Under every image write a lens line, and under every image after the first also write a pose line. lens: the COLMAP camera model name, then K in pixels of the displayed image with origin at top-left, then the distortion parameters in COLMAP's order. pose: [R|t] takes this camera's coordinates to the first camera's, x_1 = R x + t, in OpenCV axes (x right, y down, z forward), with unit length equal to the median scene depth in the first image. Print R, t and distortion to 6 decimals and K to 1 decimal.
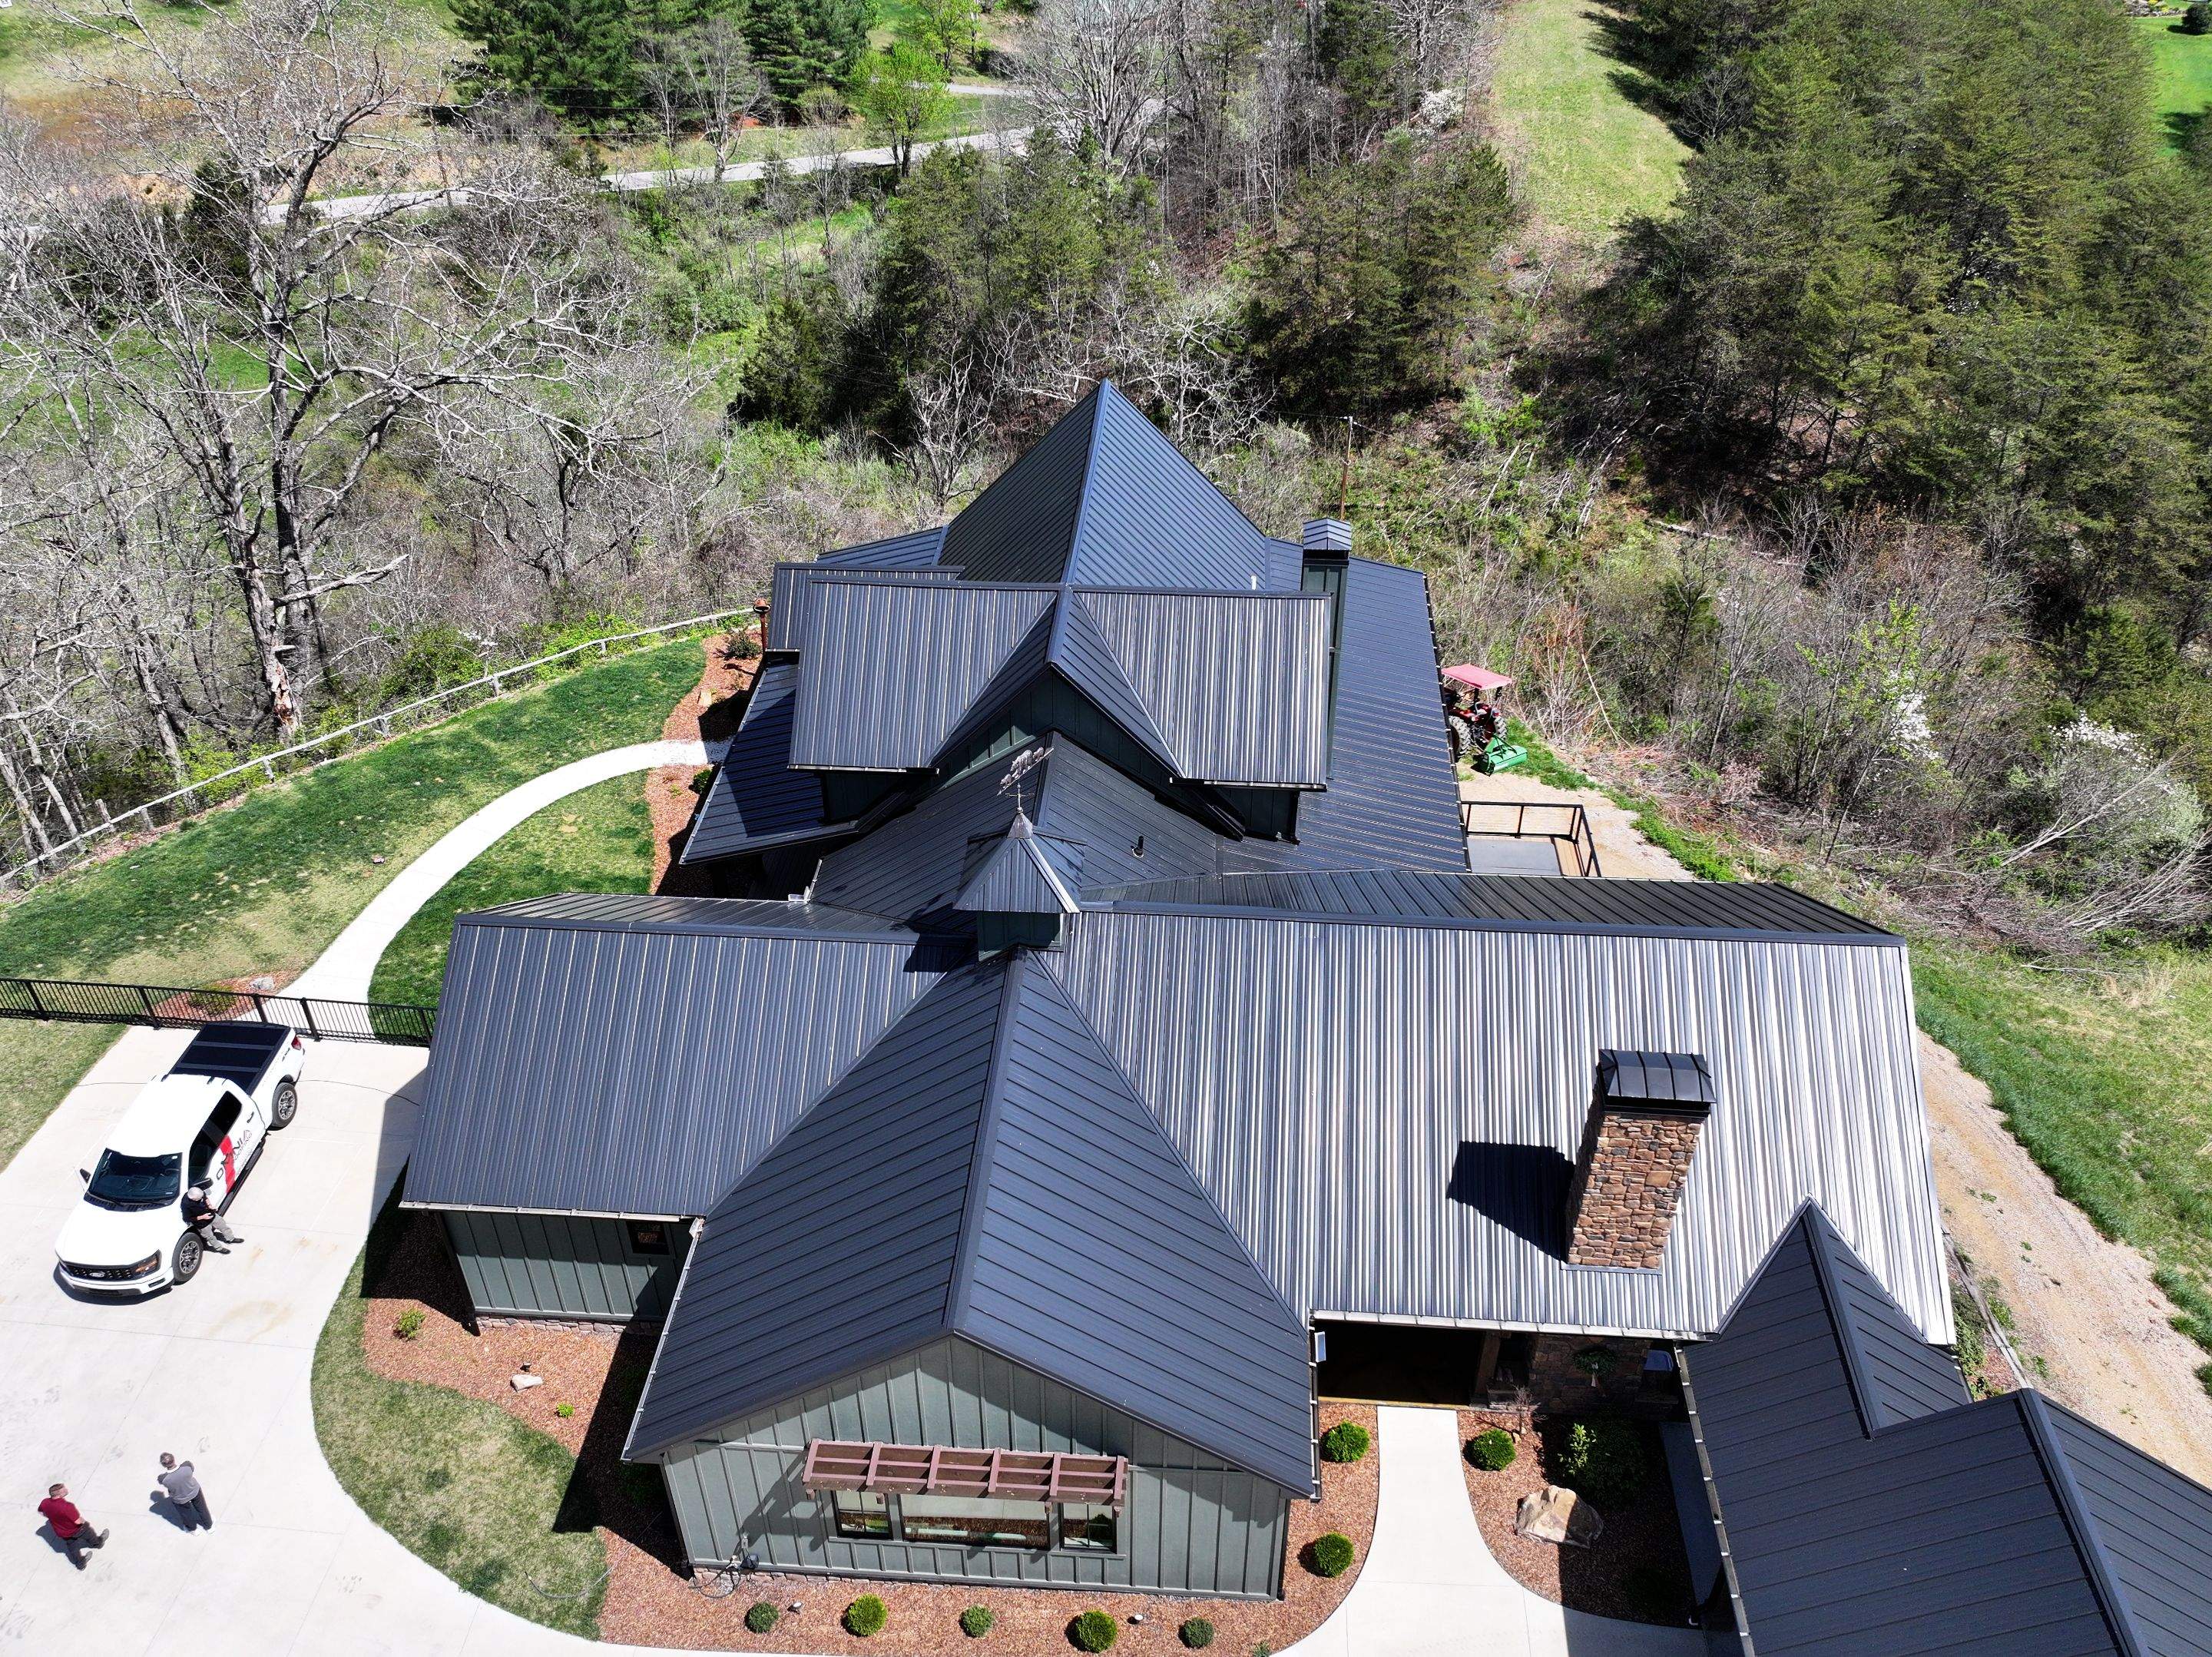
lens RADIAL K [[1758.7, 0, 1107.3], [0, 1758.7, 834.8], [0, 0, 1]] dist [-0.007117, 0.020700]
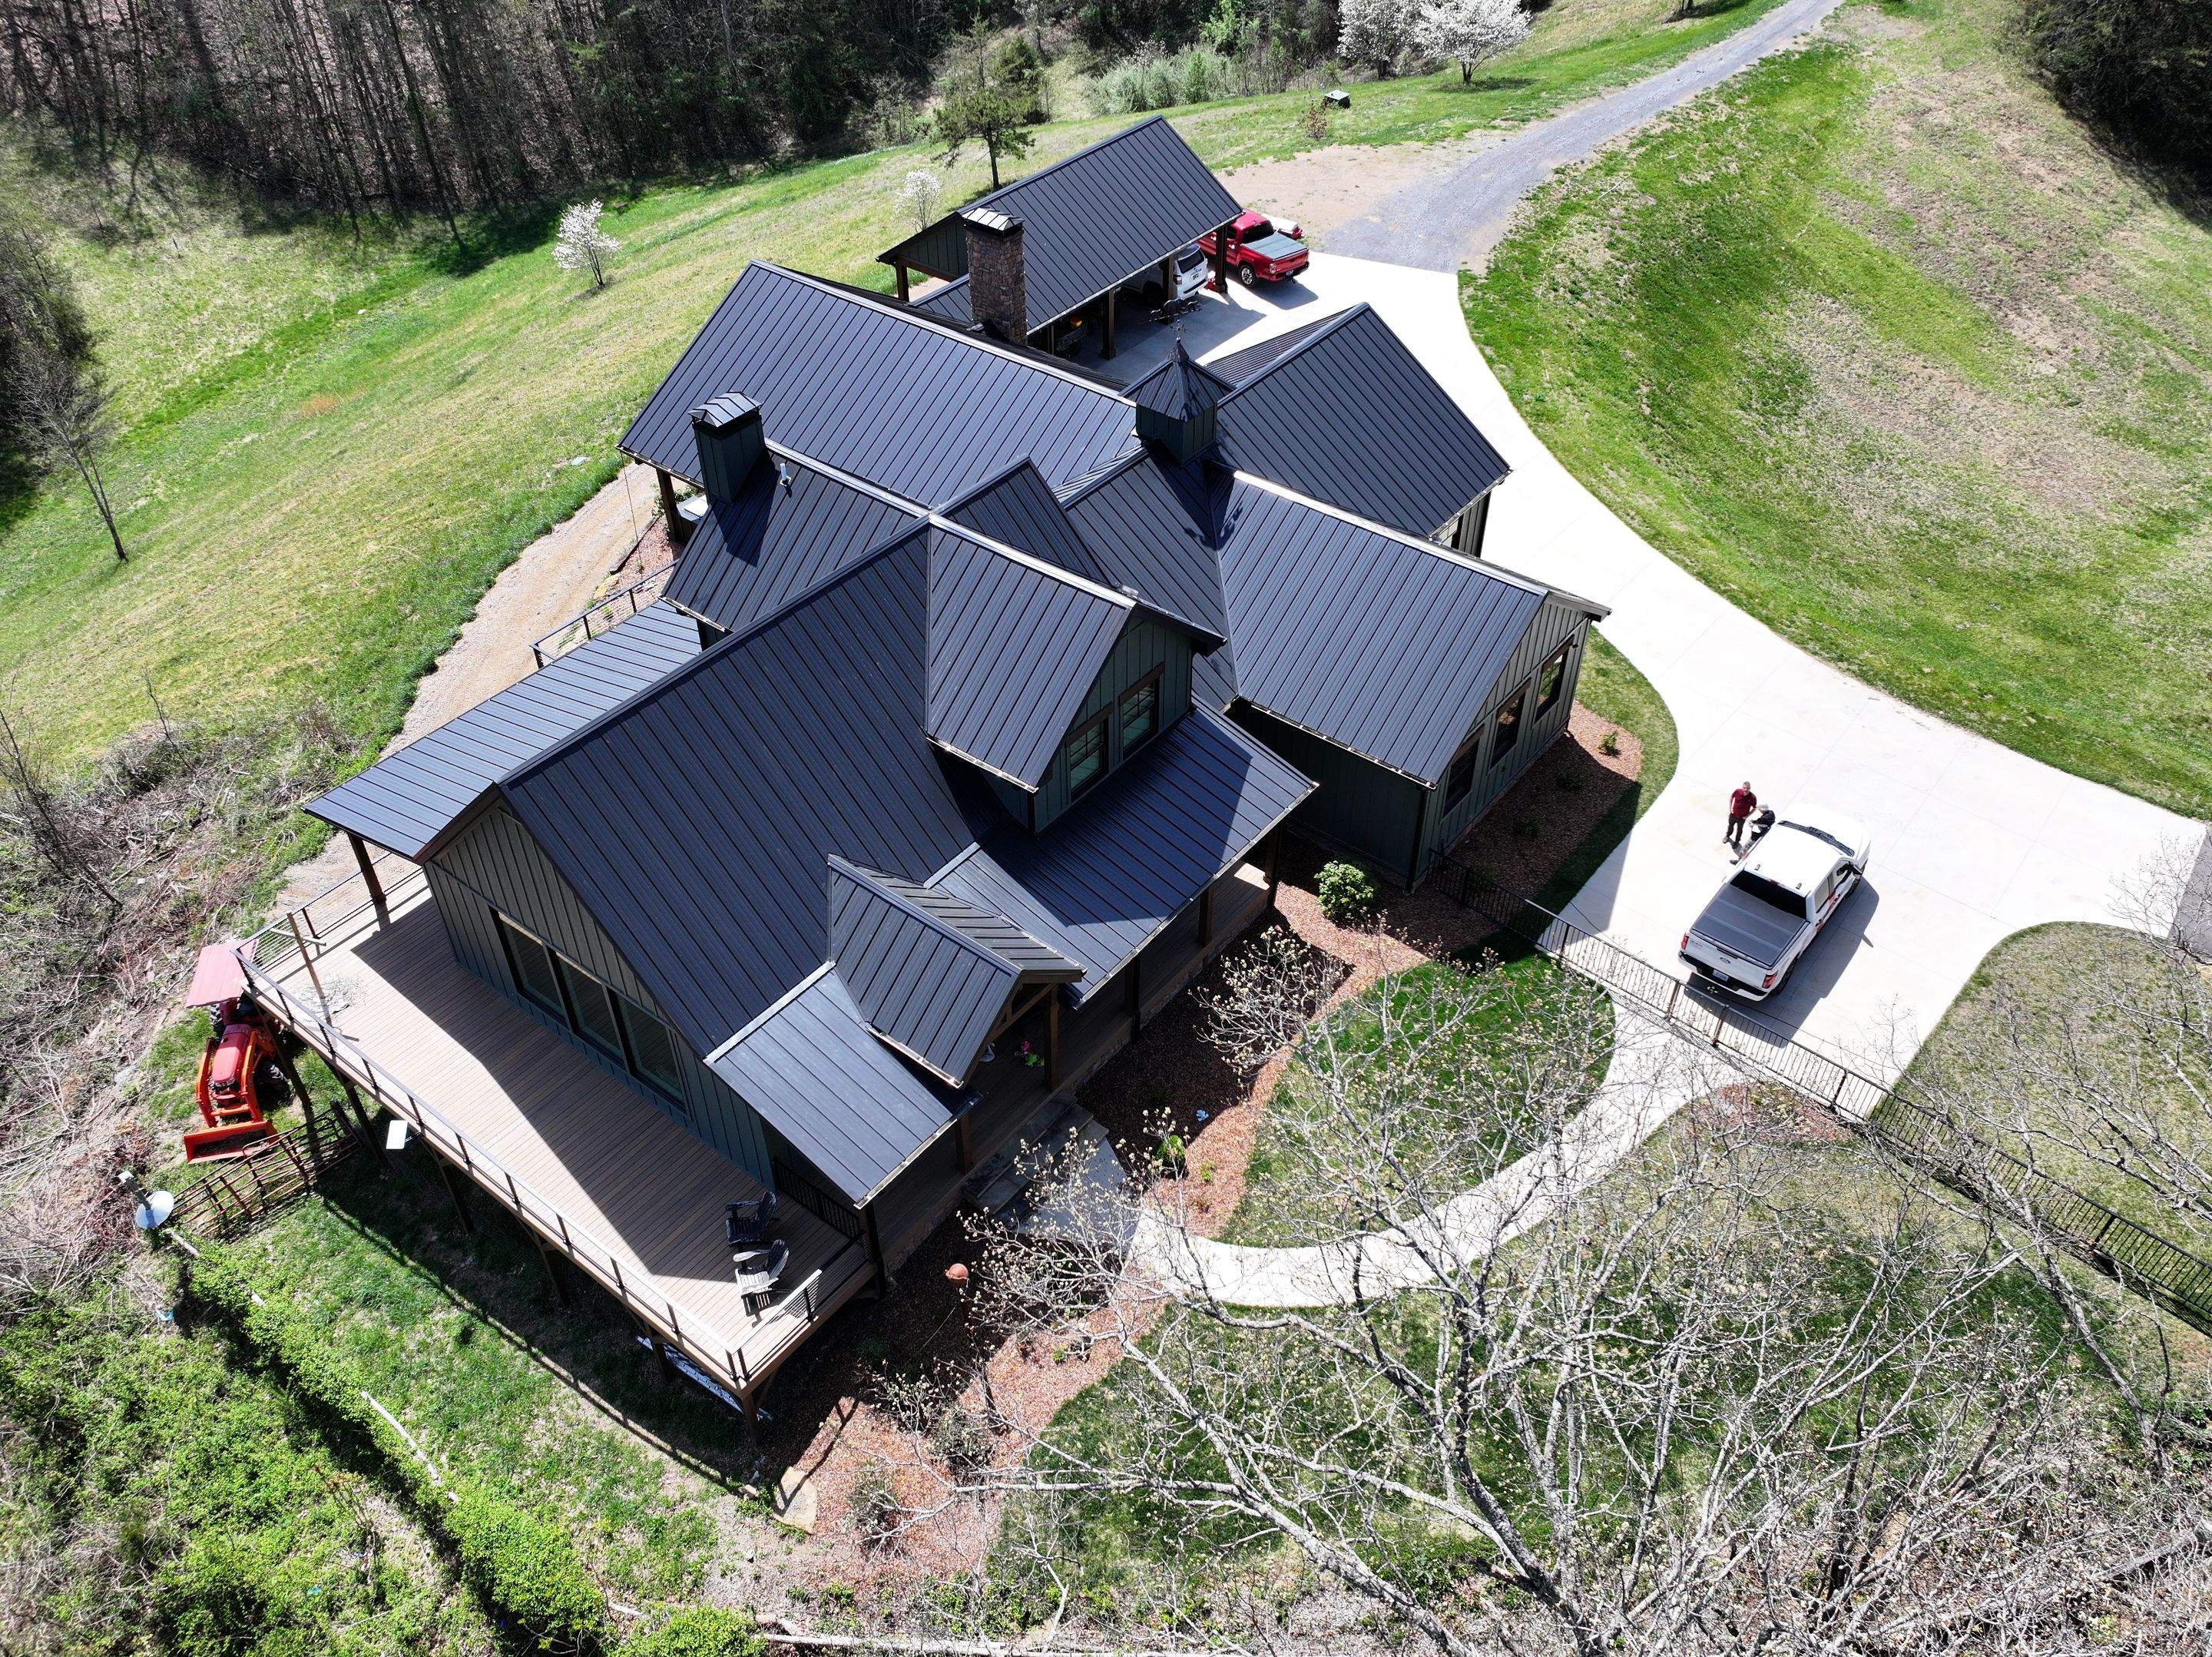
lens RADIAL K [[1758.7, 0, 1107.7], [0, 1758.7, 836.1], [0, 0, 1]] dist [-0.007117, 0.020700]
pose [[-0.826514, -0.371529, 0.422895, -0.722871], [0.341044, 0.267187, 0.901277, -1.158509], [-0.447843, 0.889144, -0.094126, 1.450810]]
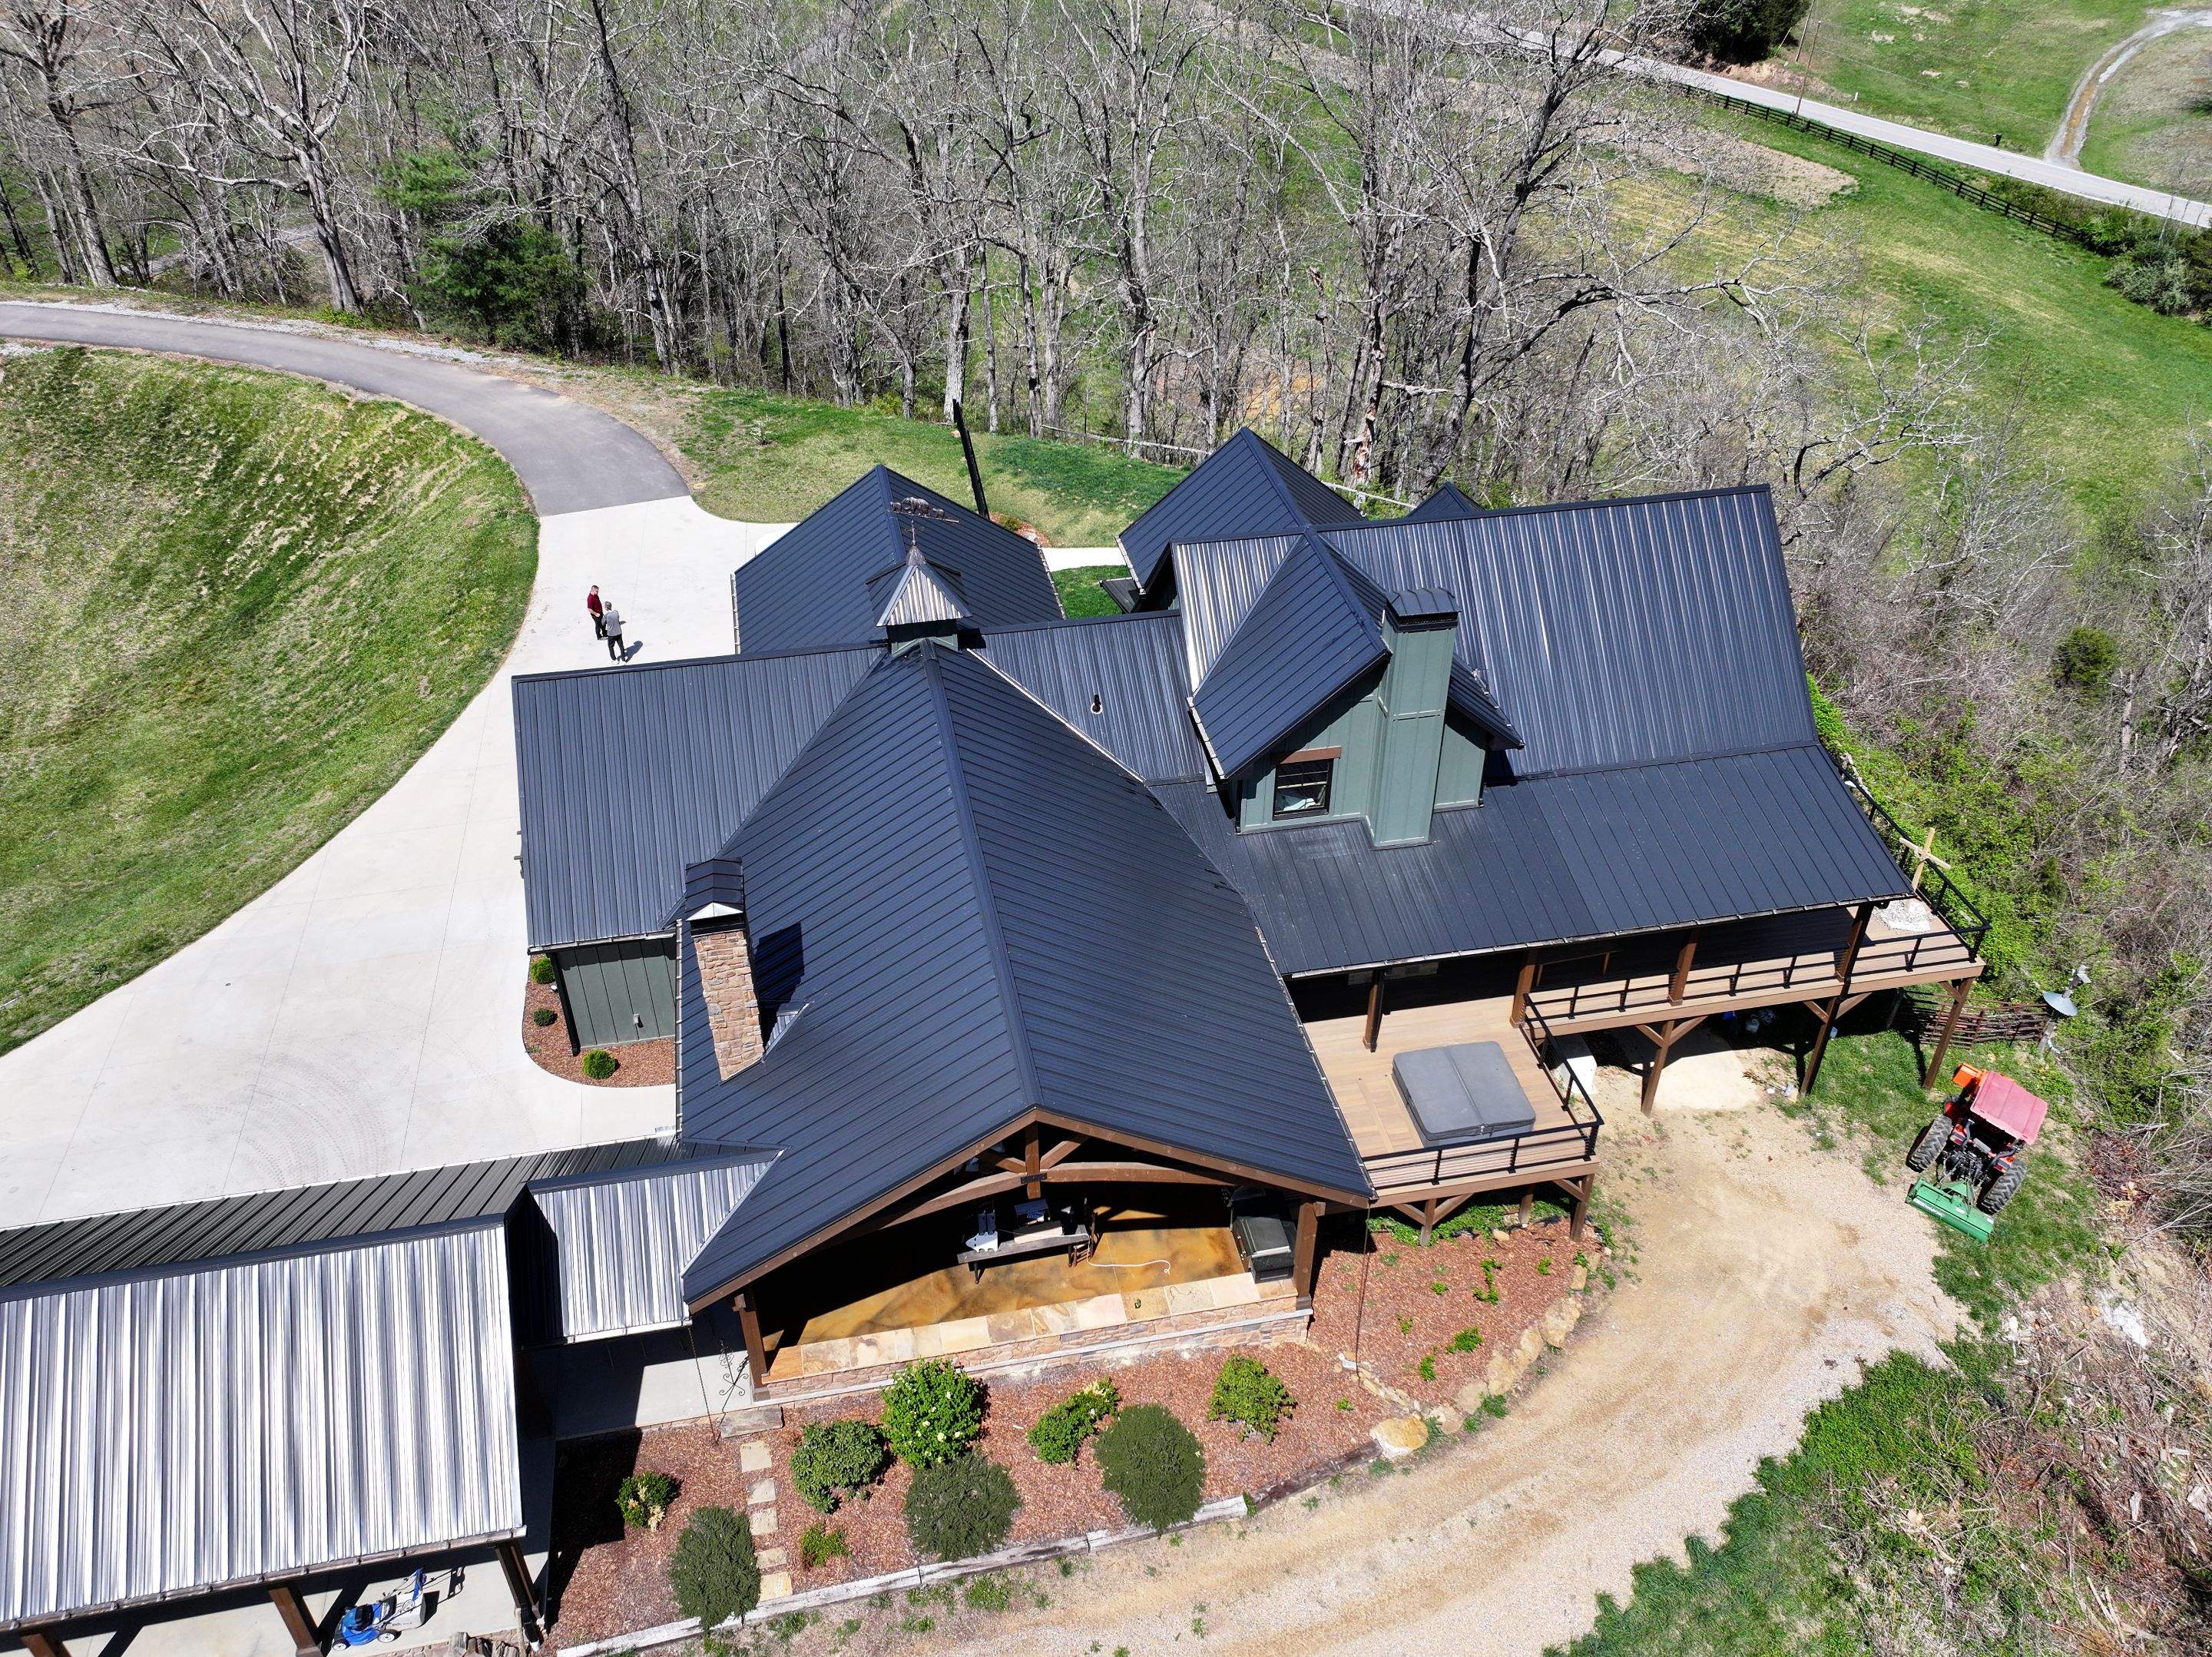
lens RADIAL K [[1758.7, 0, 1106.6], [0, 1758.7, 827.2], [0, 0, 1]] dist [-0.007117, 0.020700]
pose [[0.263194, 0.575045, -0.774630, 1.050589], [-0.573642, 0.738859, 0.353586, -0.377310], [0.775670, 0.351298, 0.524333, 0.486928]]
